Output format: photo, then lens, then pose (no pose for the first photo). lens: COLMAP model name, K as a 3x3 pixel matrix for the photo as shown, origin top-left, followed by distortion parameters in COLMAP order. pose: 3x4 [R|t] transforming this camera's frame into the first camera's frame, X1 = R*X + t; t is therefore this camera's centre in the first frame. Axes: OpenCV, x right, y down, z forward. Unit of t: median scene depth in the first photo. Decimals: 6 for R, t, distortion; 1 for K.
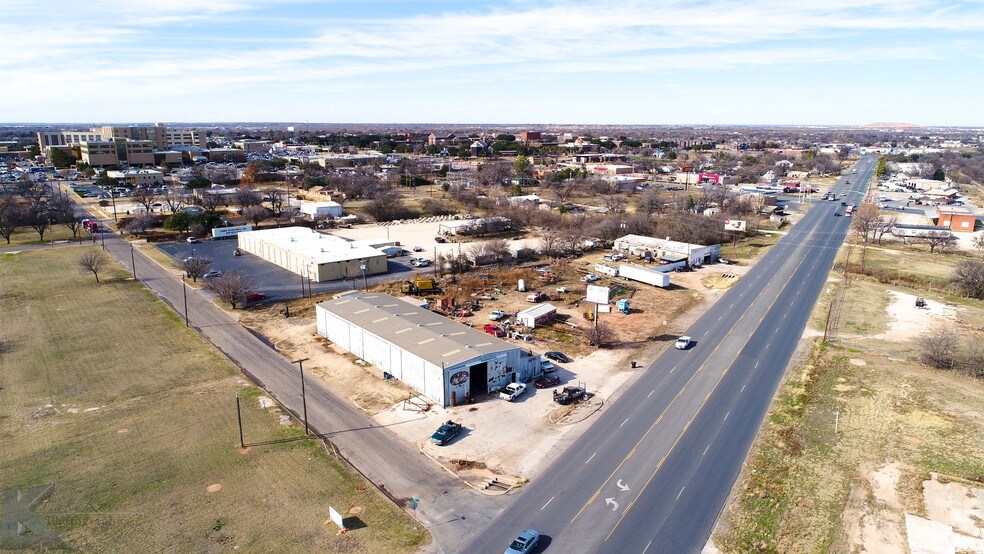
lens RADIAL K [[654.7, 0, 492.0], [0, 654.7, 277.0], [0, 0, 1]] dist [-0.004062, -0.002255]
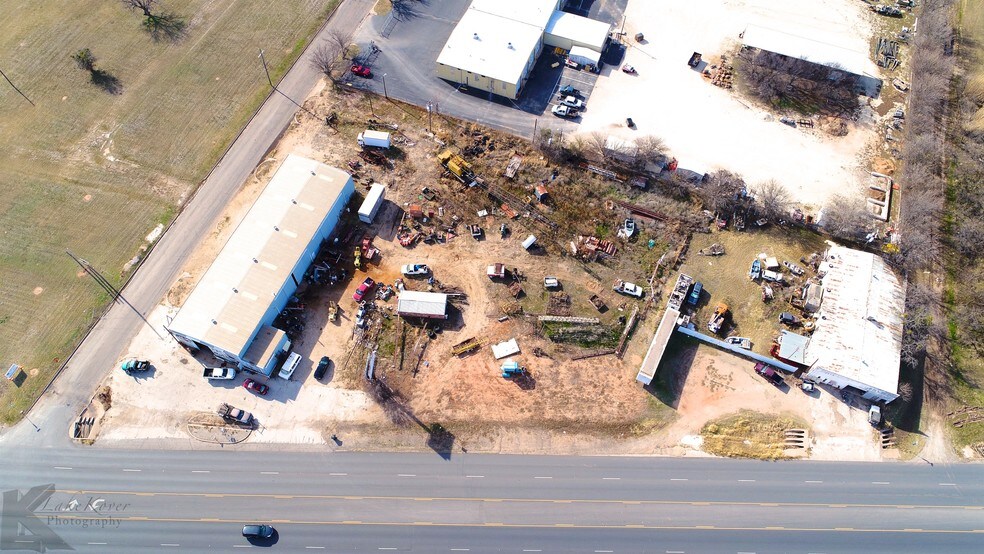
lens RADIAL K [[654.7, 0, 492.0], [0, 654.7, 277.0], [0, 0, 1]] dist [-0.004062, -0.002255]
pose [[0.505633, 0.752253, -0.422434, 0.439030], [-0.215793, 0.584347, 0.782286, -0.650004], [0.835325, -0.304392, 0.457796, 0.610661]]
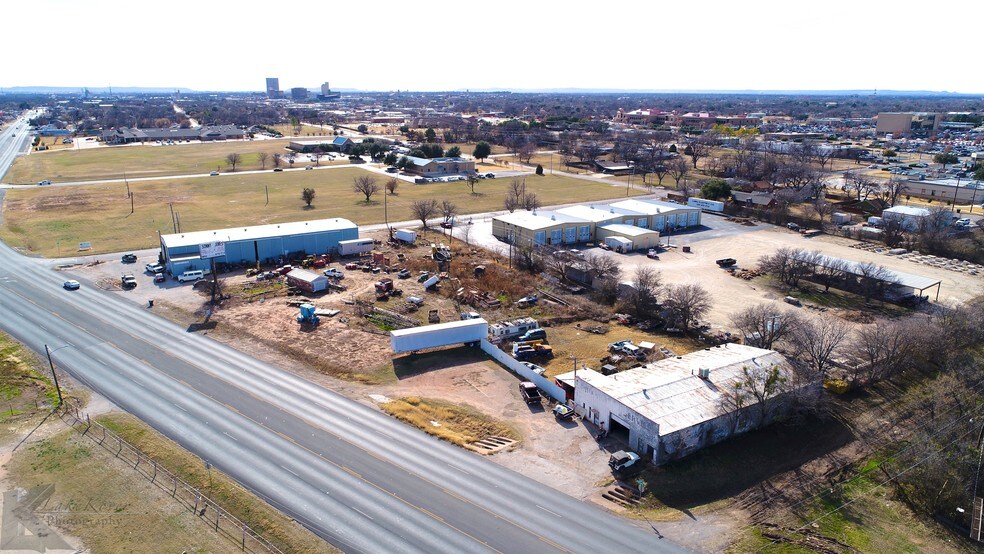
lens RADIAL K [[654.7, 0, 492.0], [0, 654.7, 277.0], [0, 0, 1]] dist [-0.004062, -0.002255]
pose [[-0.125773, 0.268214, -0.955114, 0.898343], [-0.231084, 0.928355, 0.291130, -0.274437], [0.964770, 0.257328, -0.054782, 1.208374]]
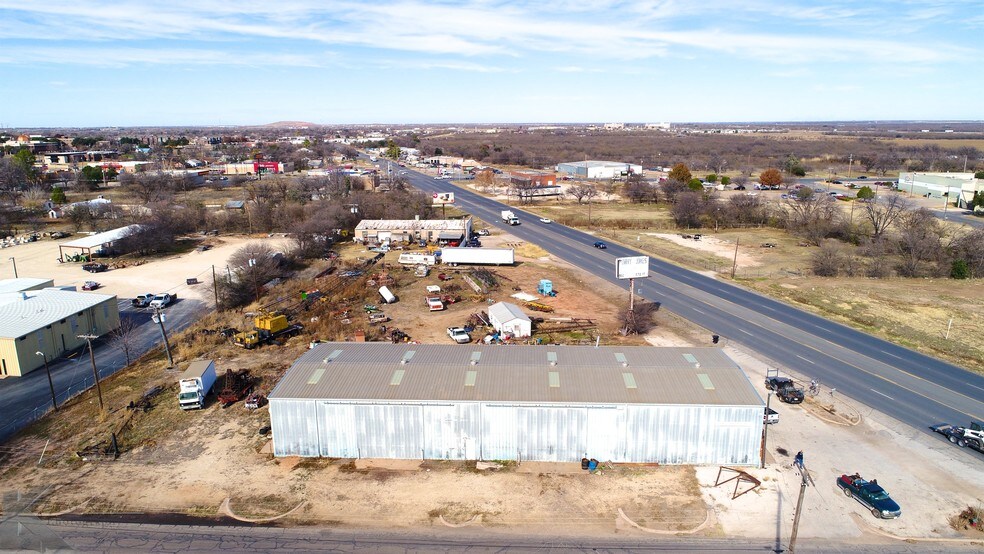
lens RADIAL K [[654.7, 0, 492.0], [0, 654.7, 277.0], [0, 0, 1]] dist [-0.004062, -0.002255]
pose [[0.668563, -0.179808, 0.721591, -0.409376], [0.182369, 0.980341, 0.075316, -0.040528], [-0.720948, 0.081243, 0.688211, 0.474278]]
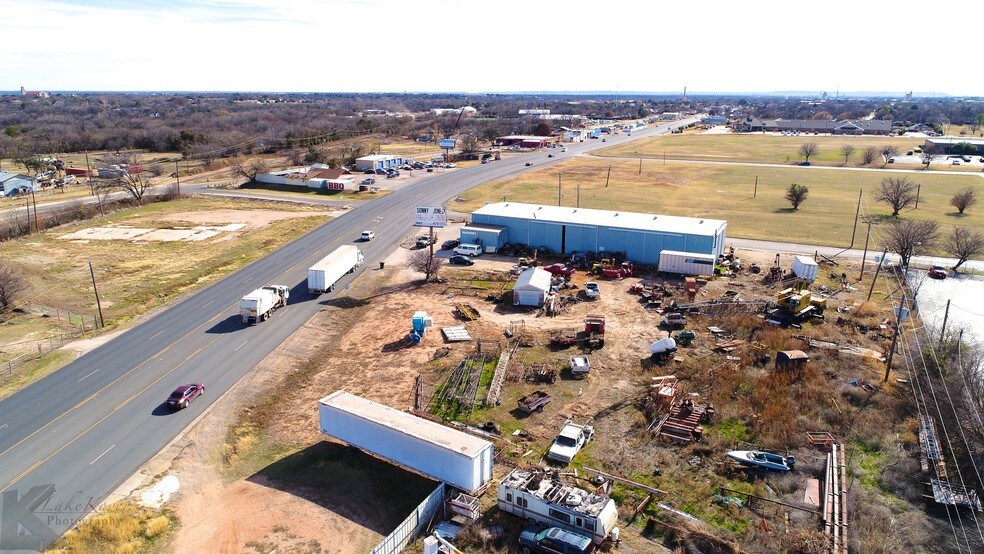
lens RADIAL K [[654.7, 0, 492.0], [0, 654.7, 277.0], [0, 0, 1]] dist [-0.004062, -0.002255]
pose [[-0.907831, 0.106982, -0.405461, 0.347926], [-0.102999, 0.880399, 0.462913, -0.237396], [0.406491, 0.462009, -0.788234, 1.379880]]
